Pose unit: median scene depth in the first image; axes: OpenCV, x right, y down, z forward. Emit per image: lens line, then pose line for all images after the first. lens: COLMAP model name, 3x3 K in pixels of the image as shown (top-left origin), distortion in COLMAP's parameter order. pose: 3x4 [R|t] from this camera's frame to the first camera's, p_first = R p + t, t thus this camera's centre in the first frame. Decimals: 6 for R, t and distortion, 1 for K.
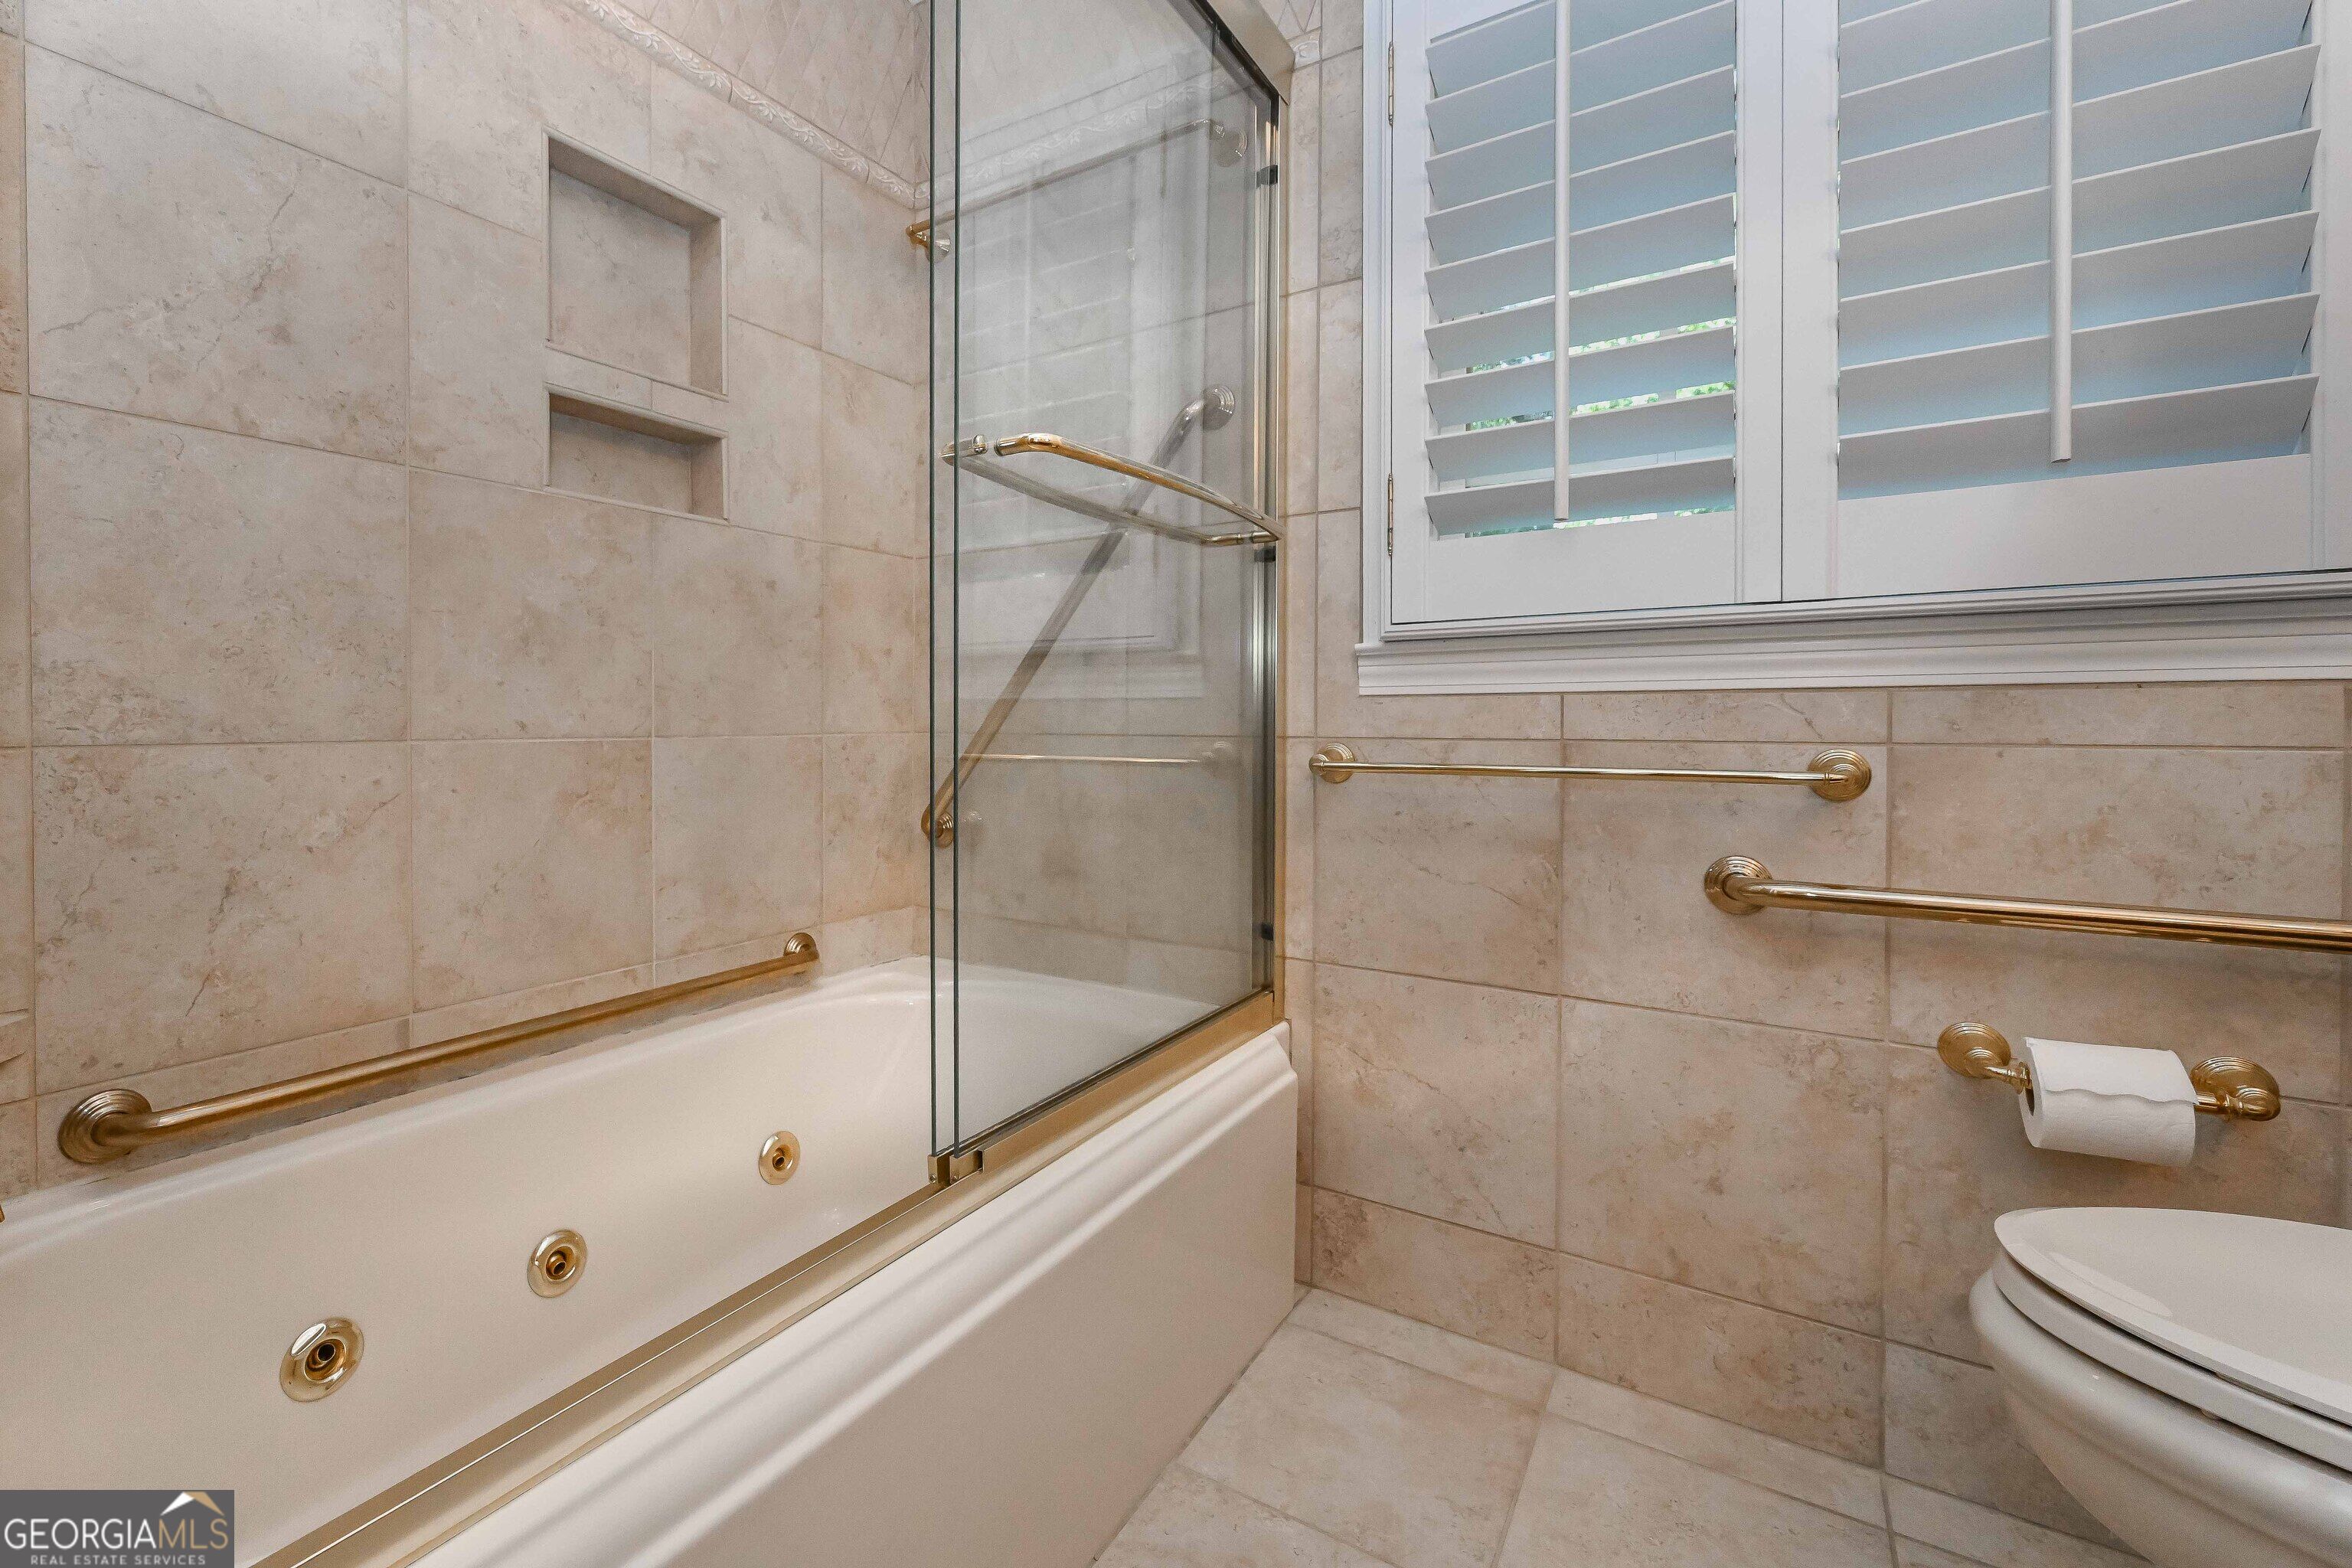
lens RADIAL K [[1035.2, 0, 1064.3], [0, 1035.2, 736.6], [0, 0, 1]] dist [0.001759, 0.000430]
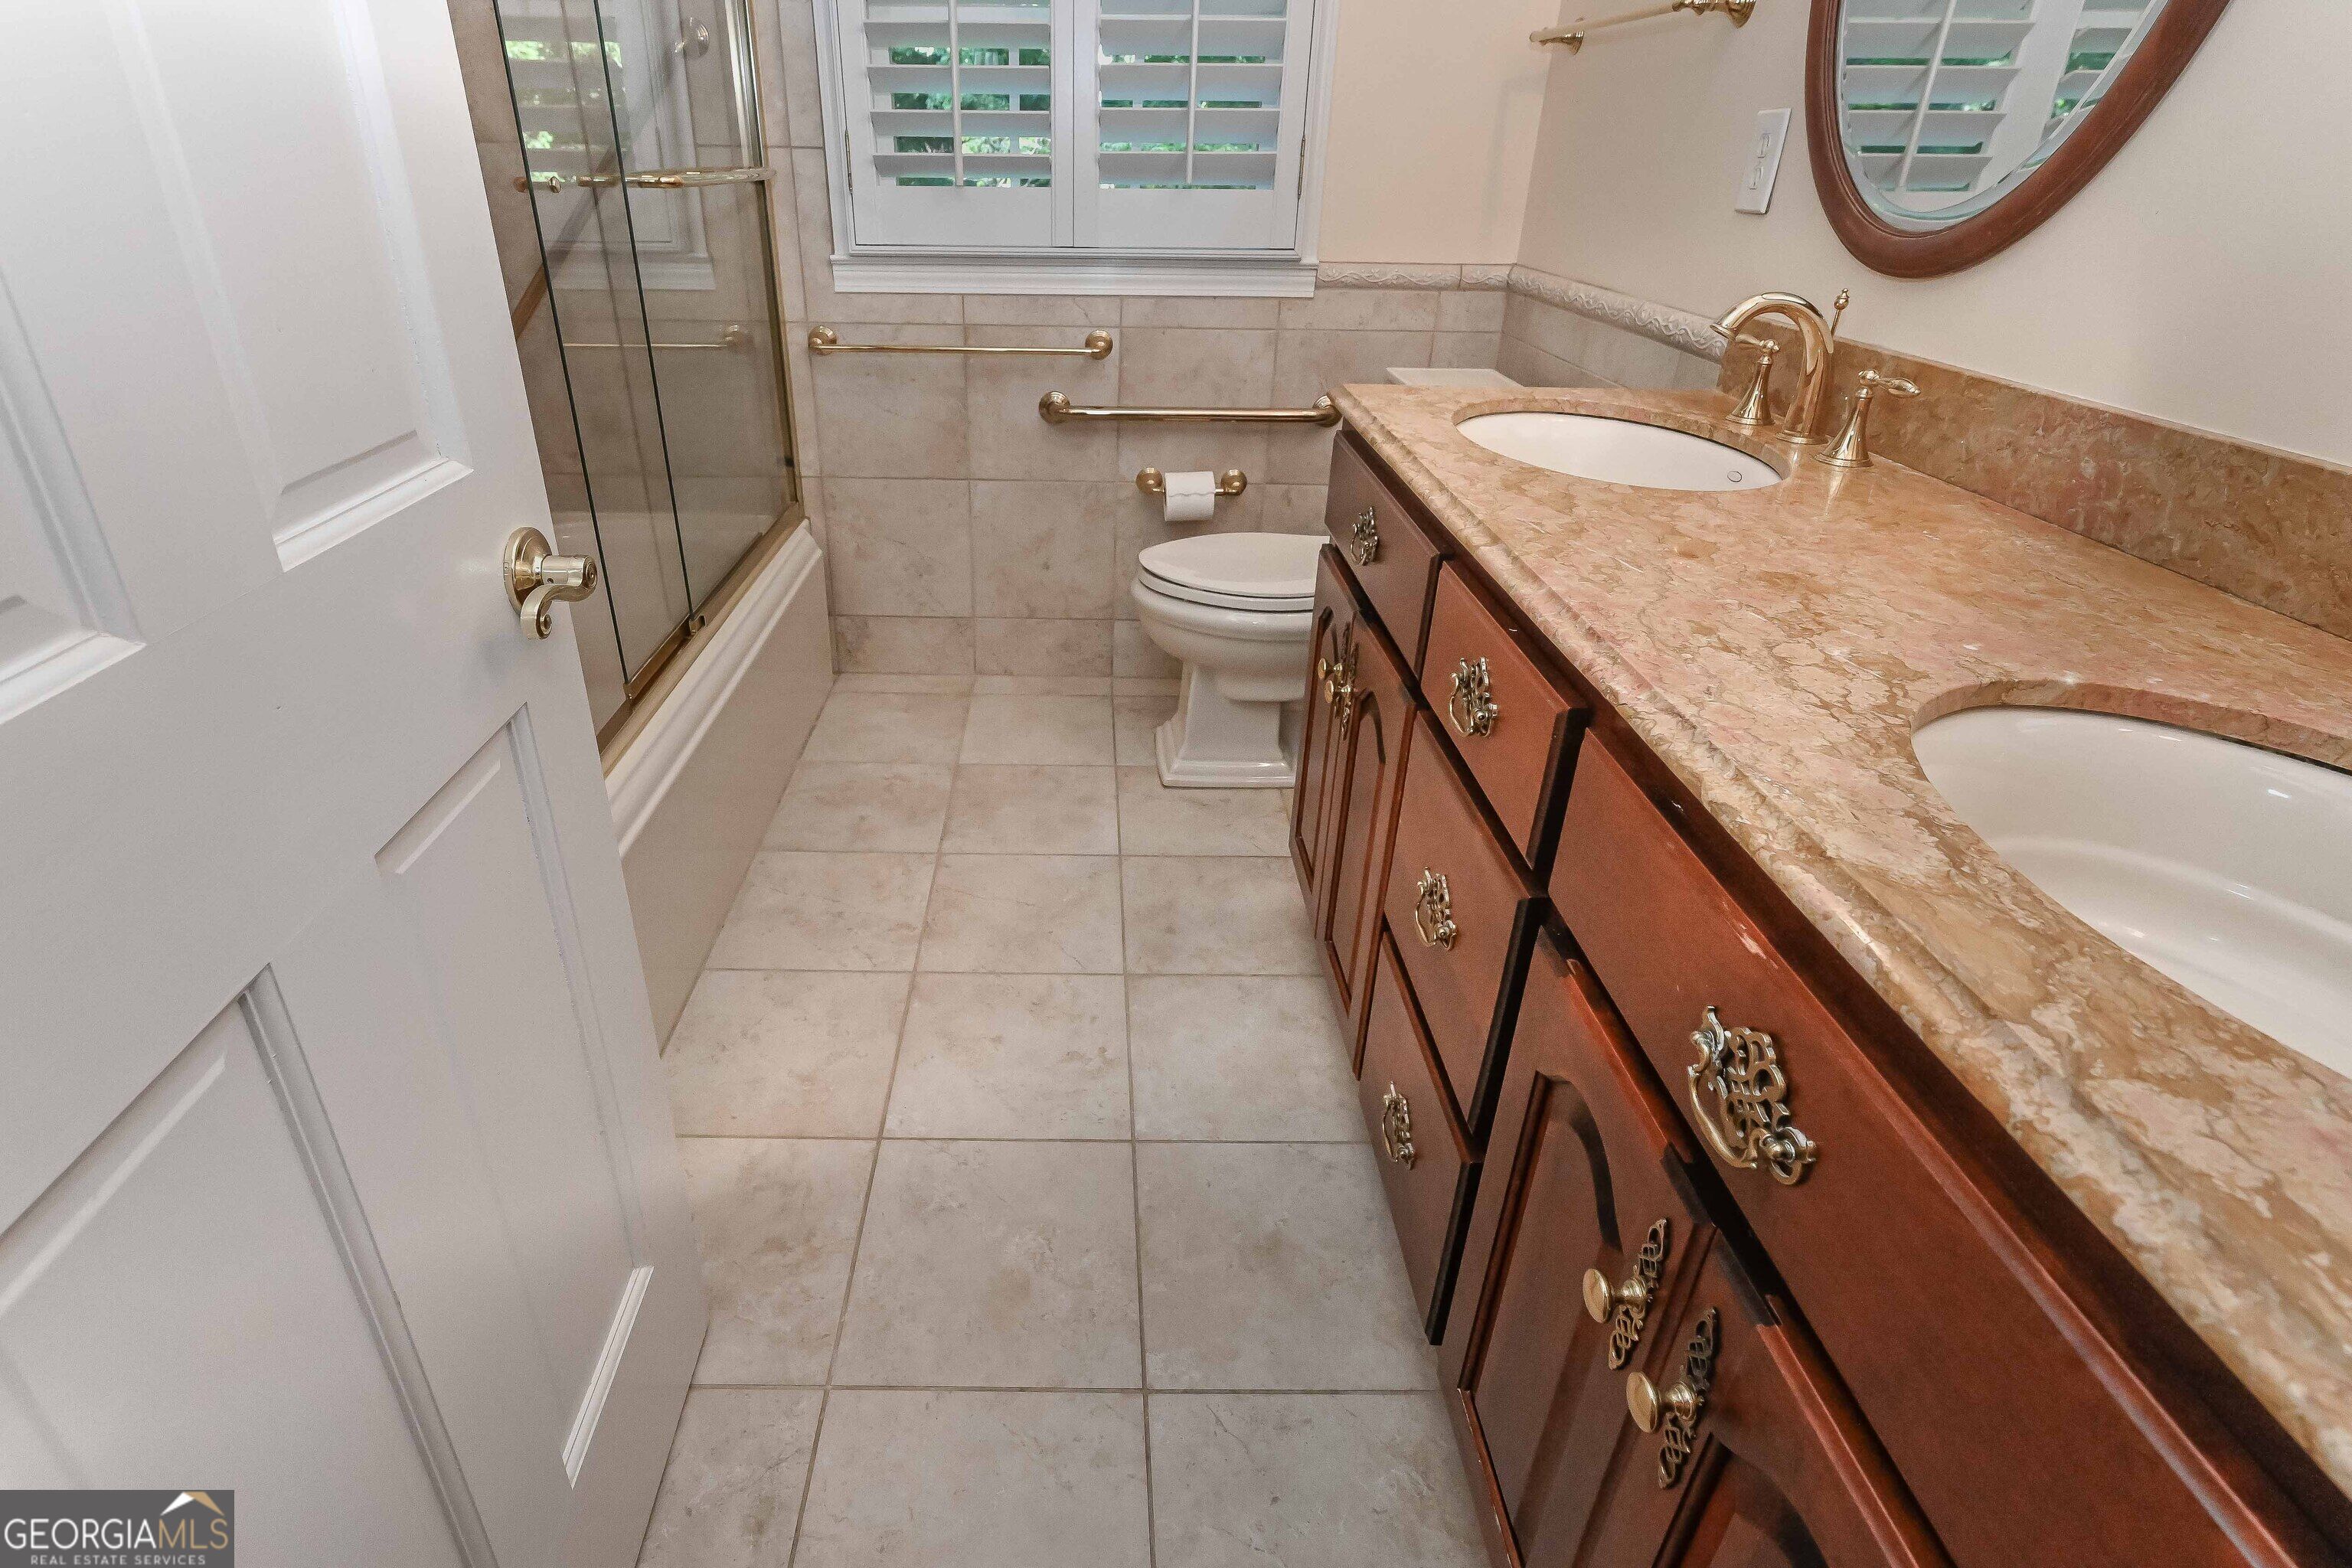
lens RADIAL K [[1137.3, 0, 1083.7], [0, 1137.3, 711.5], [0, 0, 1]] dist [0.000700, -0.000147]
pose [[0.830212, -0.242693, 0.501844, -0.433444], [-0.002375, 0.898706, 0.438545, -0.248310], [-0.557442, -0.365278, 0.745540, -0.702778]]
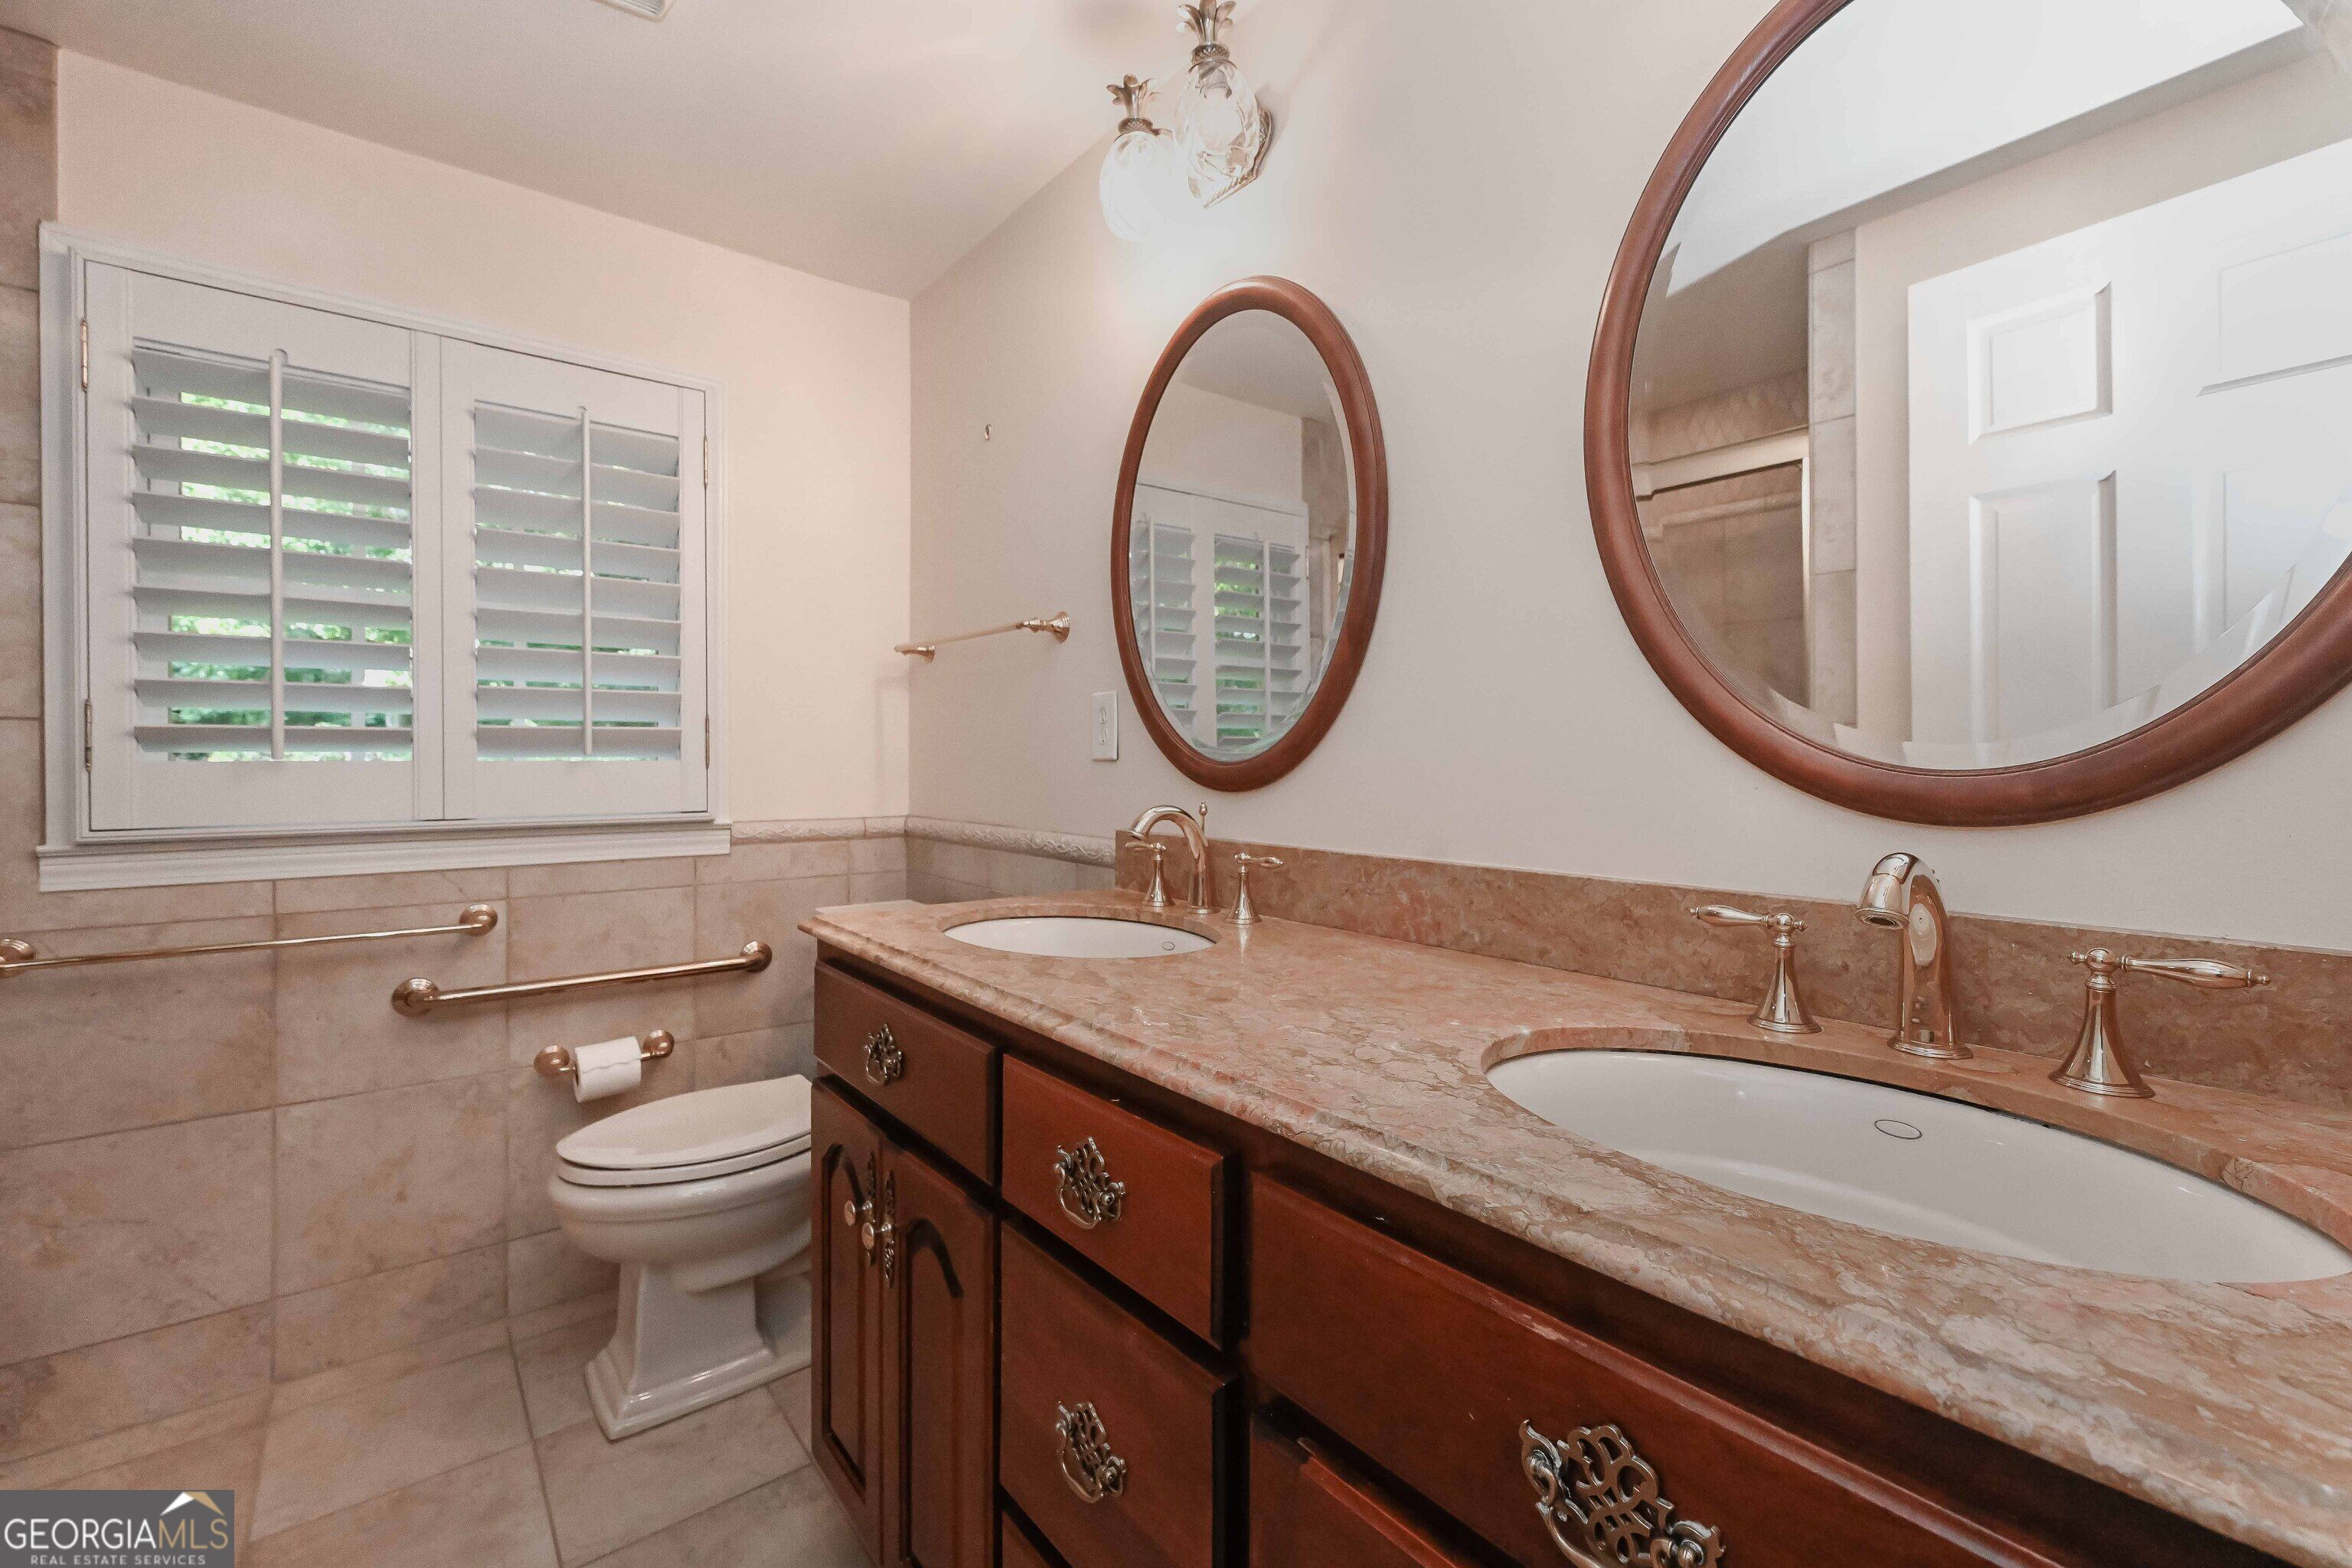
lens RADIAL K [[991.8, 0, 1198.0], [0, 991.8, 759.1], [0, 0, 1]] dist [0.000239, 0.000227]
pose [[0.285791, -0.003791, 0.958285, -0.426288], [0.008709, 0.999961, 0.001358, -0.199430], [-0.958252, 0.007957, 0.285813, -0.536662]]
